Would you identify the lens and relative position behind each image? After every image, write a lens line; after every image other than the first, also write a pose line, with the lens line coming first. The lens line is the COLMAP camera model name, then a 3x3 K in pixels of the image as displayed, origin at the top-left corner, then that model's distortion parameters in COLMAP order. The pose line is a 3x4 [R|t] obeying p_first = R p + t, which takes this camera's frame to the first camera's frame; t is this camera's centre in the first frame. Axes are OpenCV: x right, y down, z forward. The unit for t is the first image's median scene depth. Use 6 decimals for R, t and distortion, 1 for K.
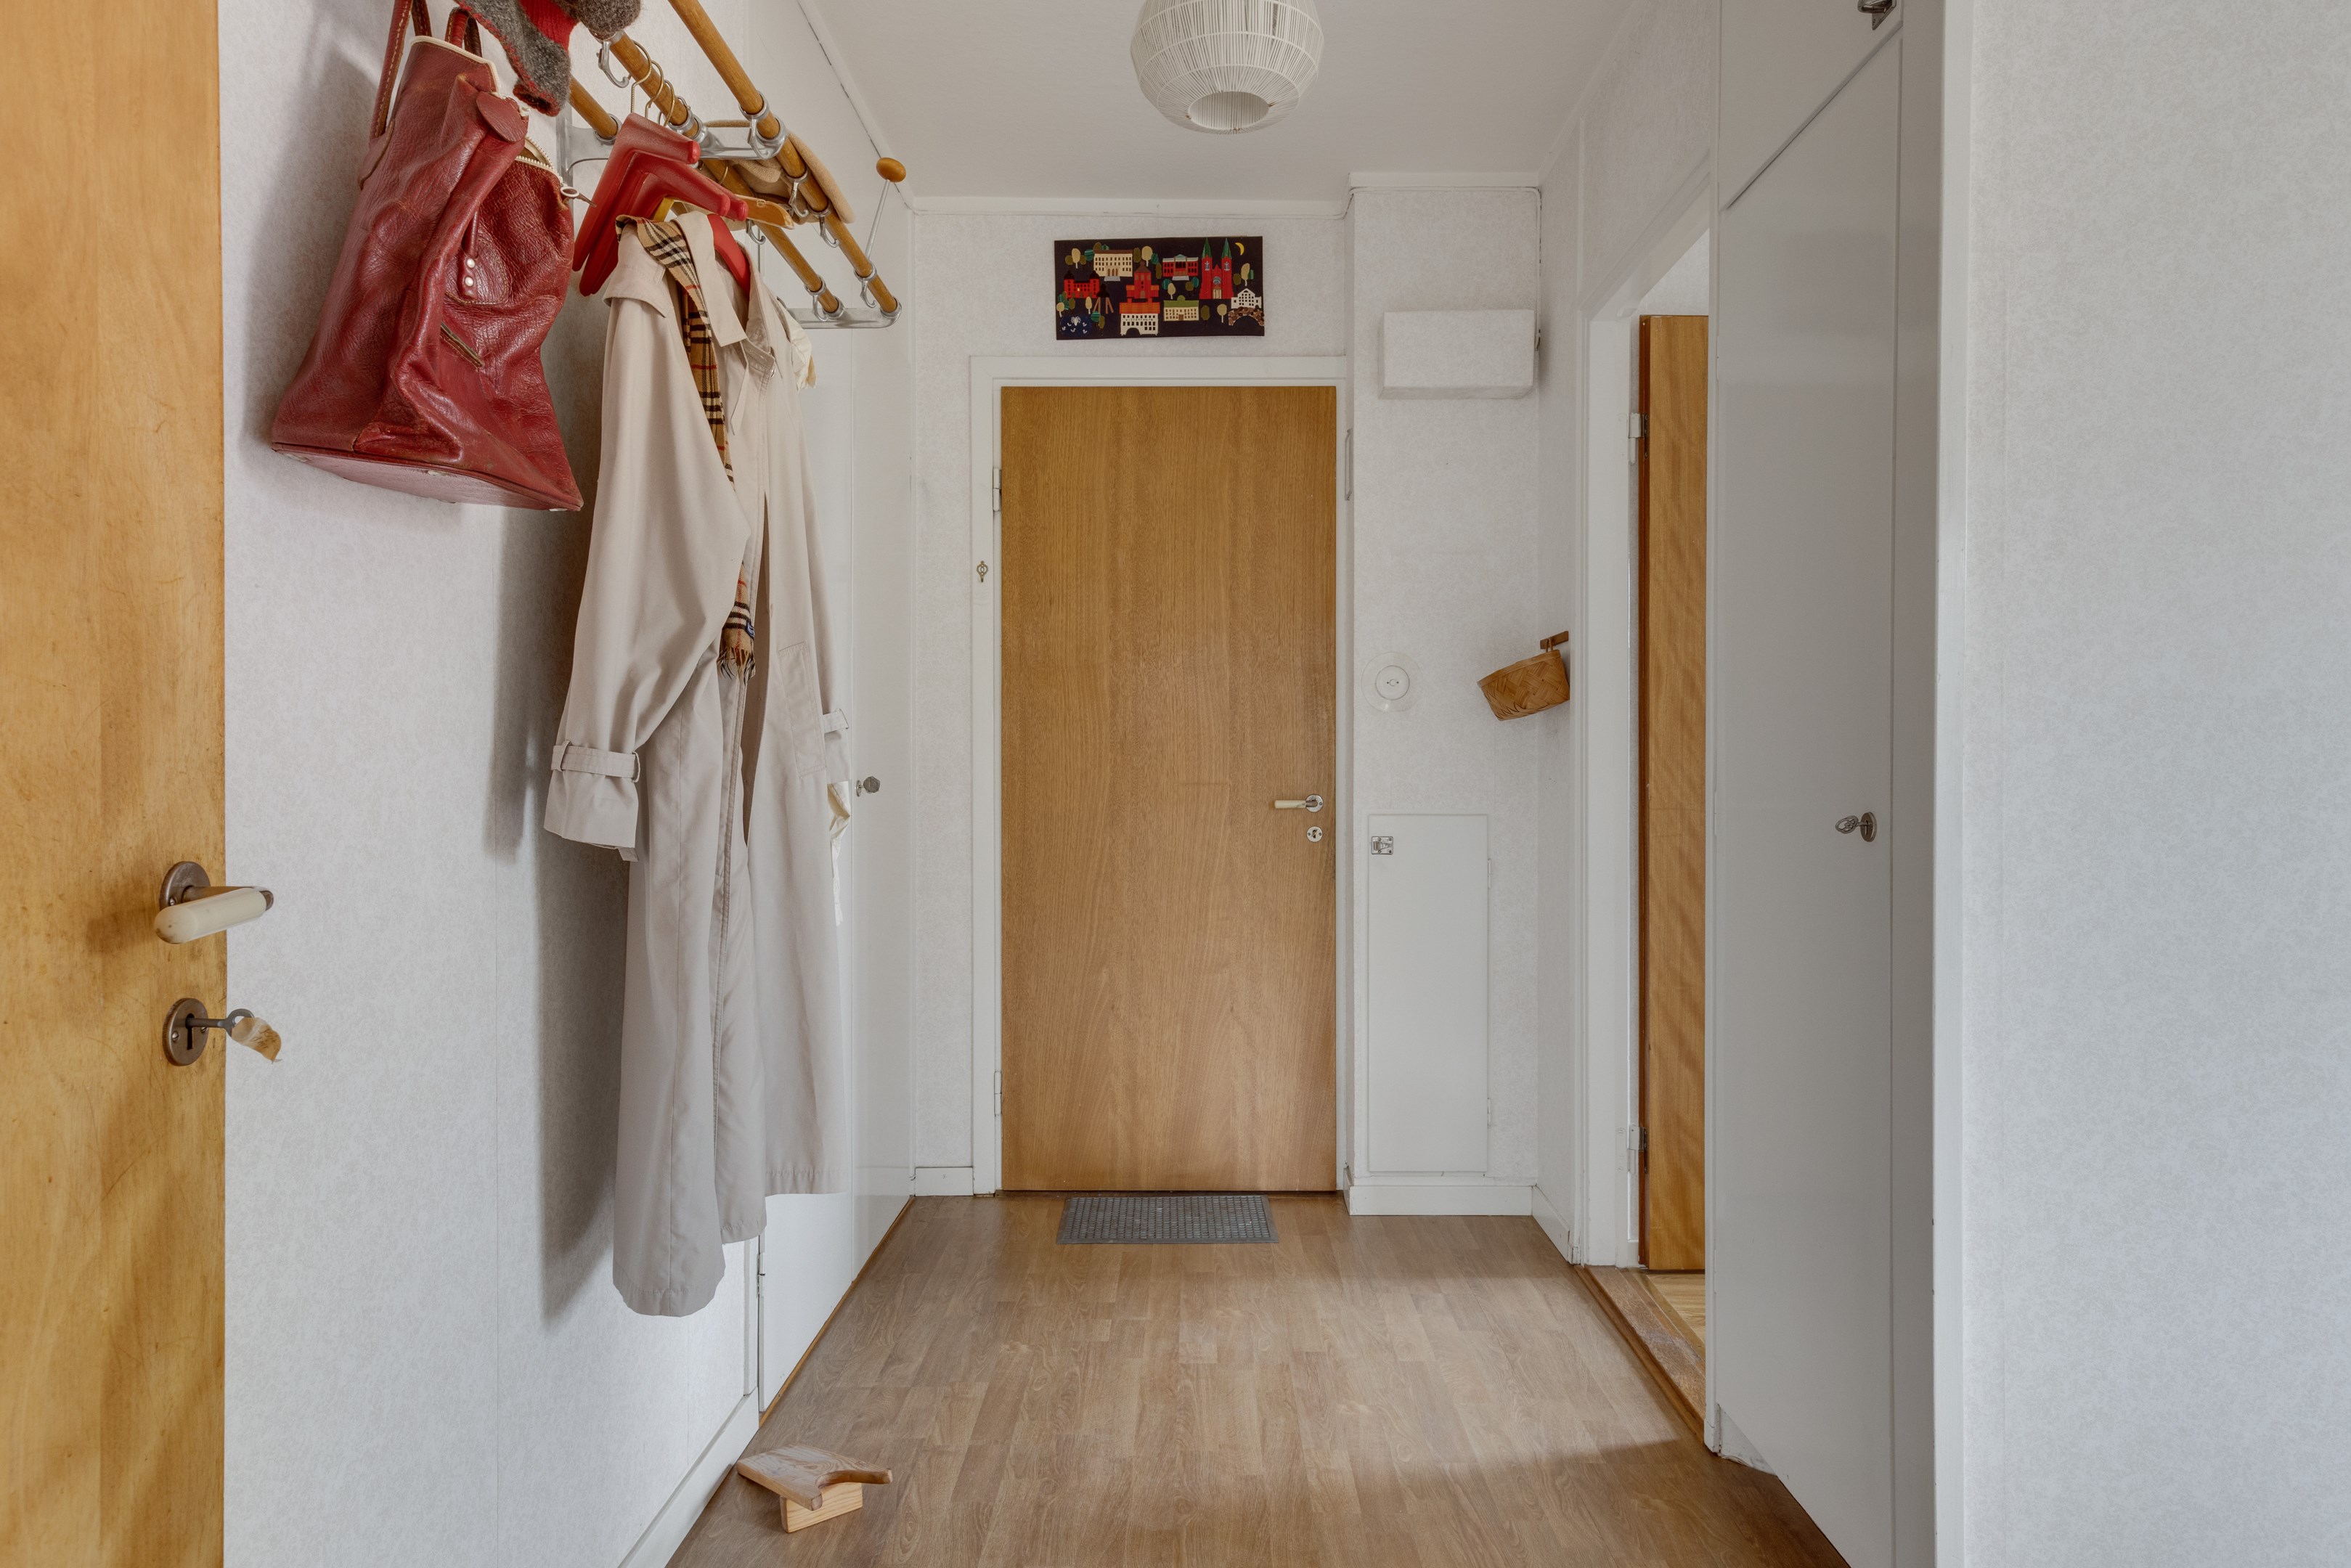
lens RADIAL K [[1358.8, 0, 1122.1], [0, 1358.8, 780.5], [0, 0, 1]] dist [0.013583, 0.001776]
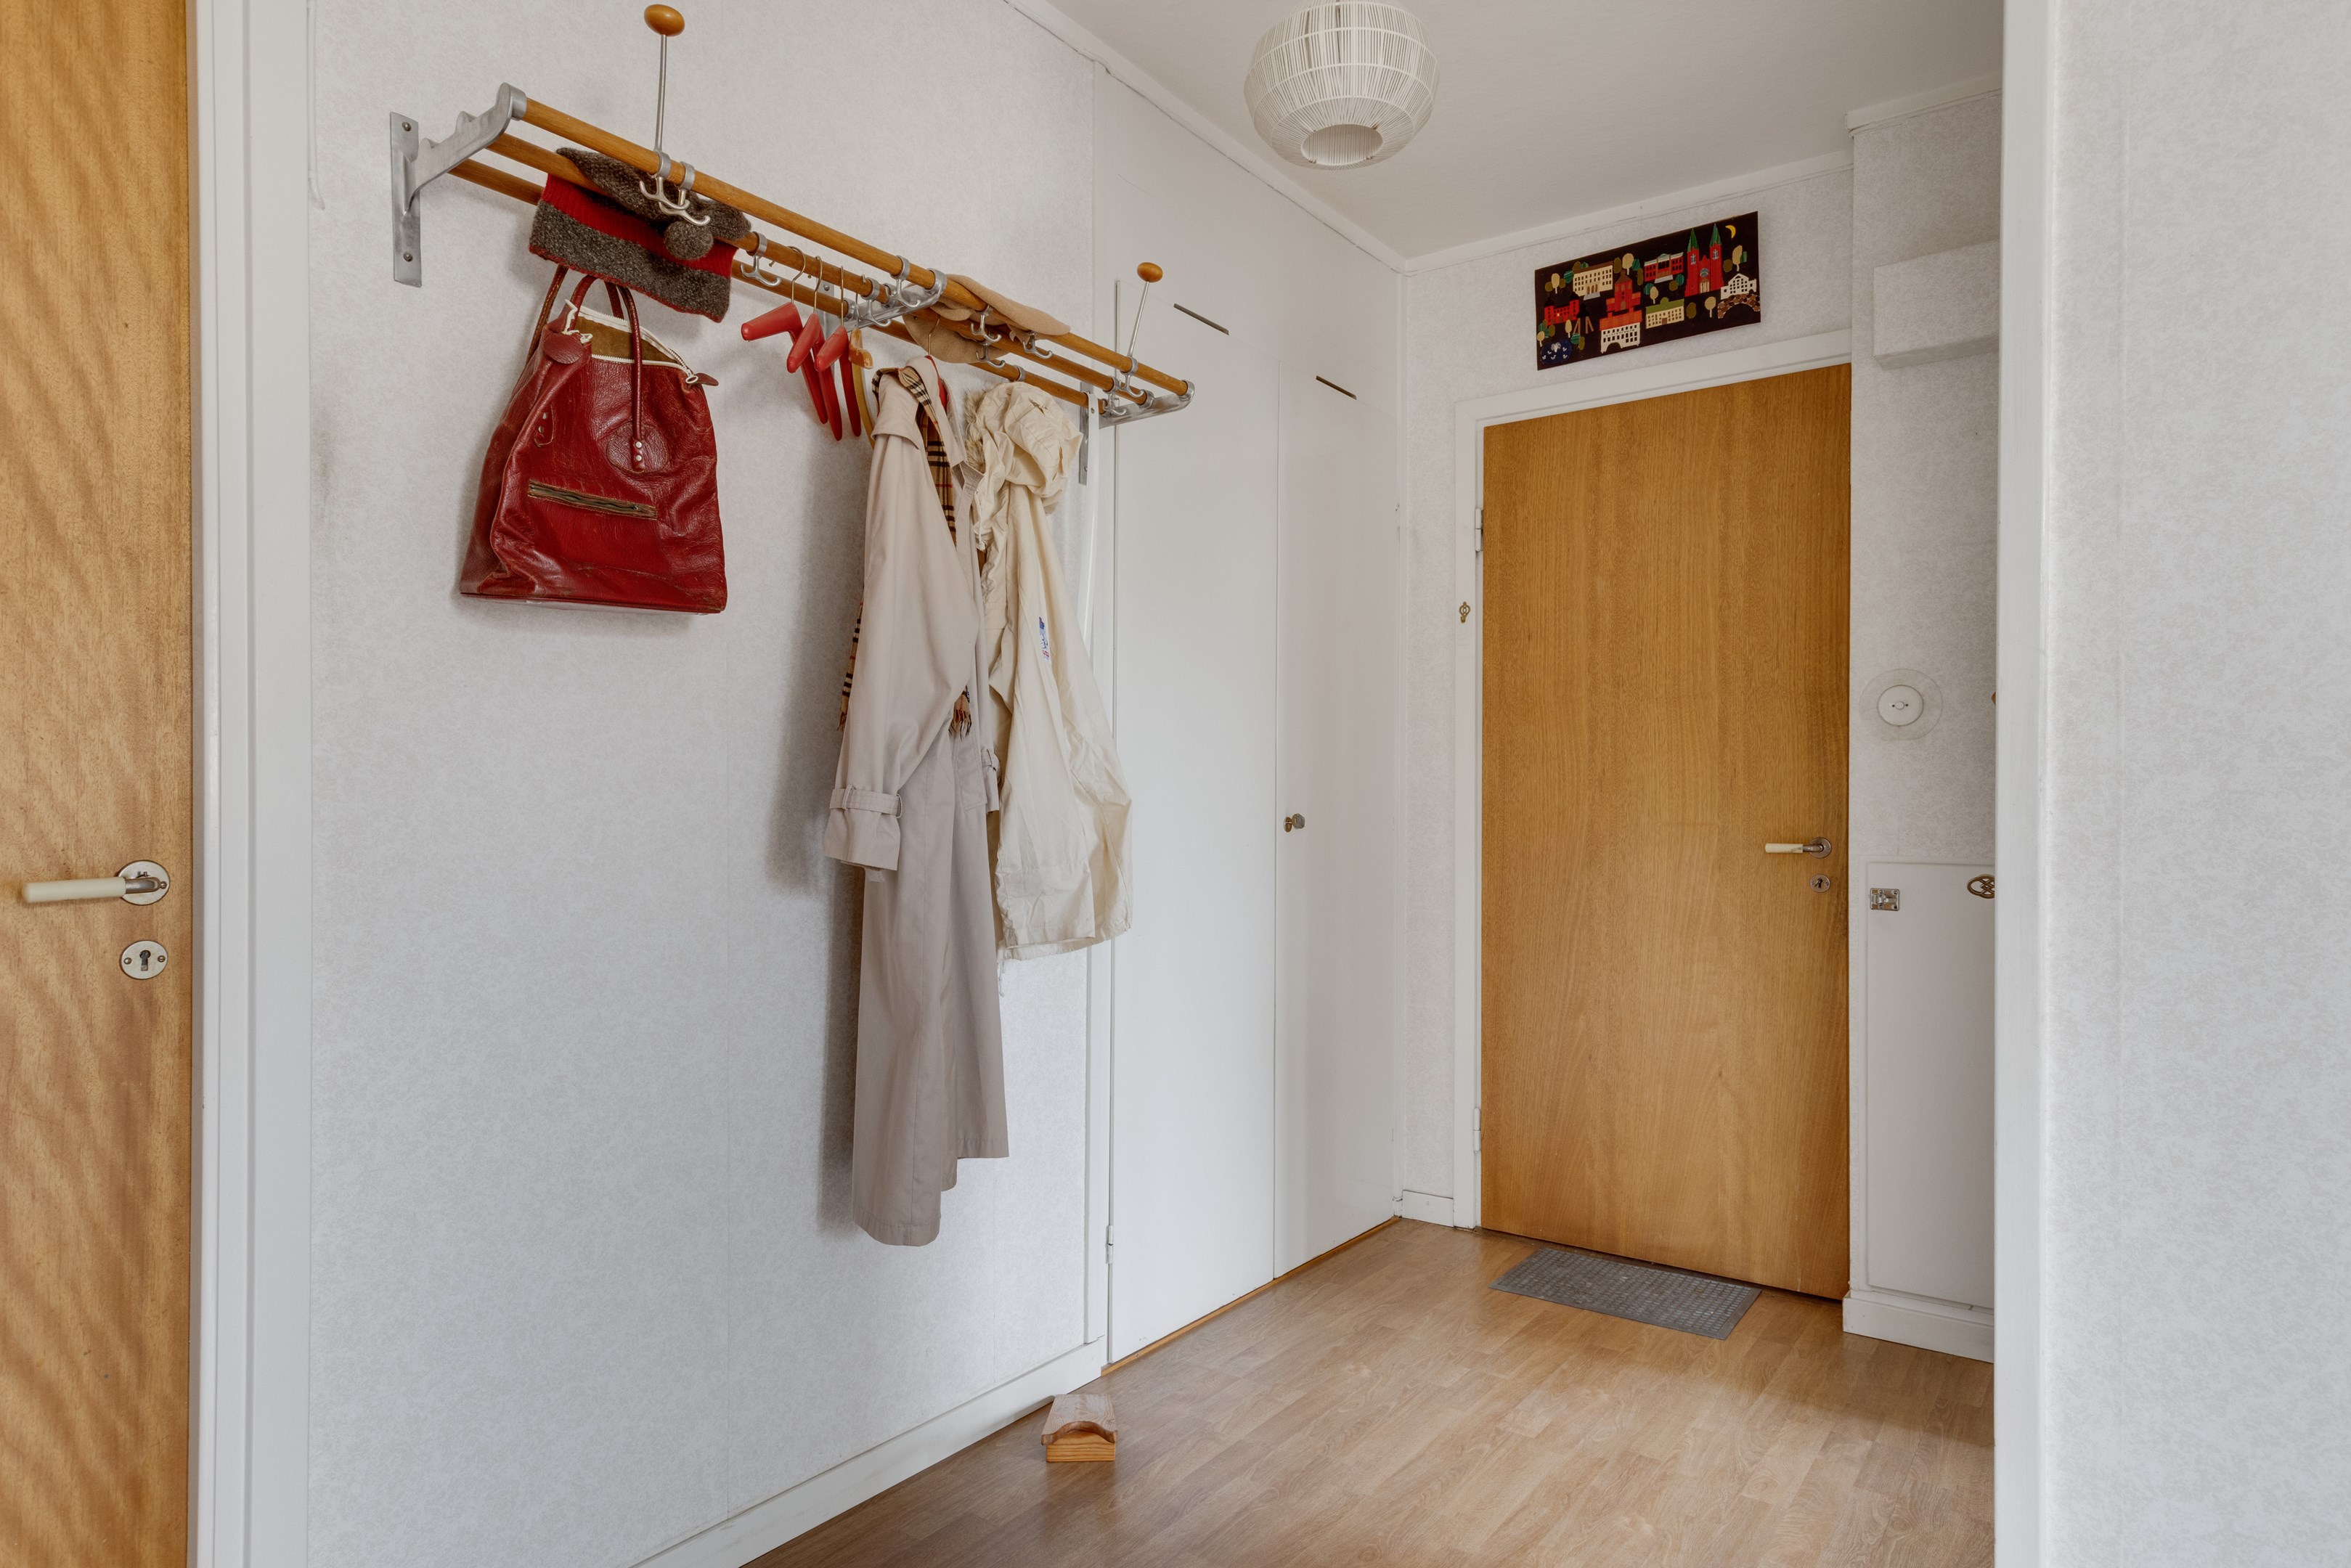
lens RADIAL K [[1300.0, 0, 1177.3], [0, 1300.0, 805.9], [0, 0, 1]] dist [0.013493, -0.000454]
pose [[0.822221, 0.002520, -0.569163, 0.277153], [-0.007346, 0.999954, -0.006185, -0.001654], [0.569121, 0.009267, 0.822201, 0.082208]]
